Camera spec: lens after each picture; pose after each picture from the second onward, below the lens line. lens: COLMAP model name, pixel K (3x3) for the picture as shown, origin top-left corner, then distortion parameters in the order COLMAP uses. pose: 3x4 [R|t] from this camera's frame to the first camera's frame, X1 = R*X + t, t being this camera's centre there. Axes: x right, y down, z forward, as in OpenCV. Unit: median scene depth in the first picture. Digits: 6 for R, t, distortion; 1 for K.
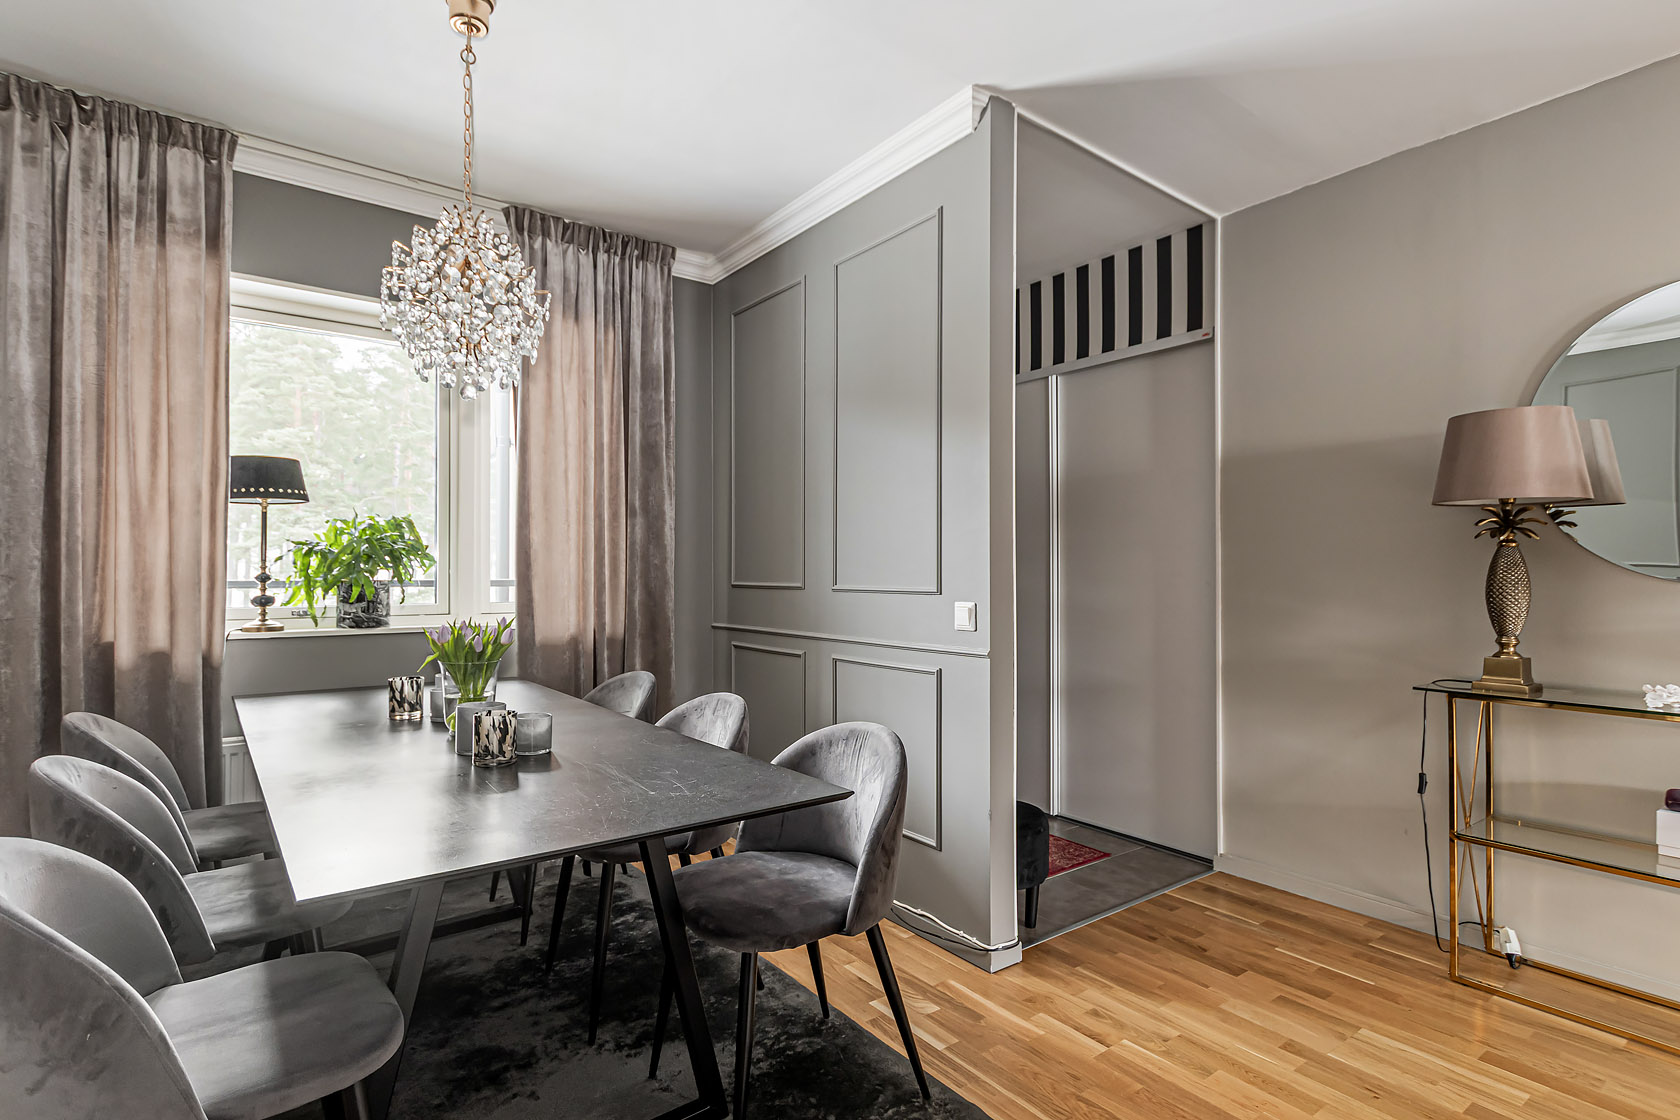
lens RADIAL K [[830.8, 0, 833.3], [0, 830.8, 566.7], [0, 0, 1]] dist [-0.000073, 0.000019]
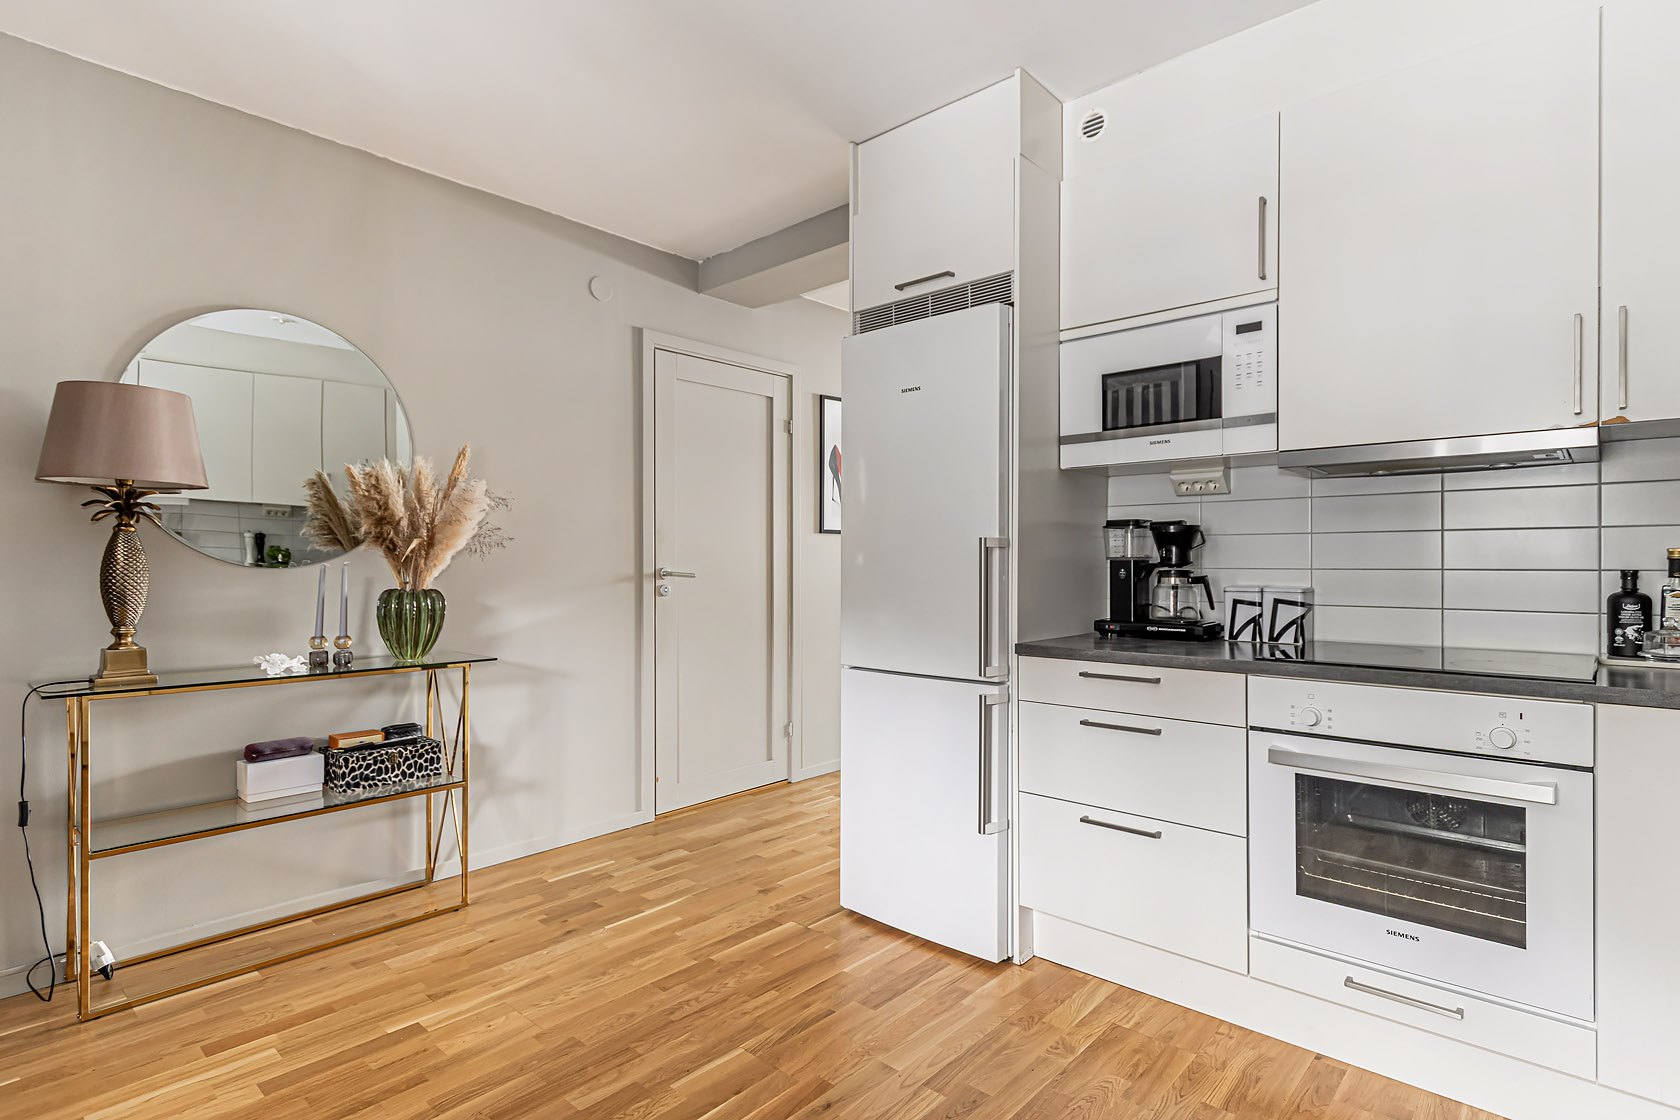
lens RADIAL K [[846.2, 0, 826.0], [0, 846.2, 557.7], [0, 0, 1]] dist [0.000699, -0.000424]
pose [[-0.176464, -0.000941, 0.984307, -0.276746], [-0.003426, 0.999994, 0.000342, 0.003152], [-0.984301, -0.003312, -0.176466, 0.386005]]
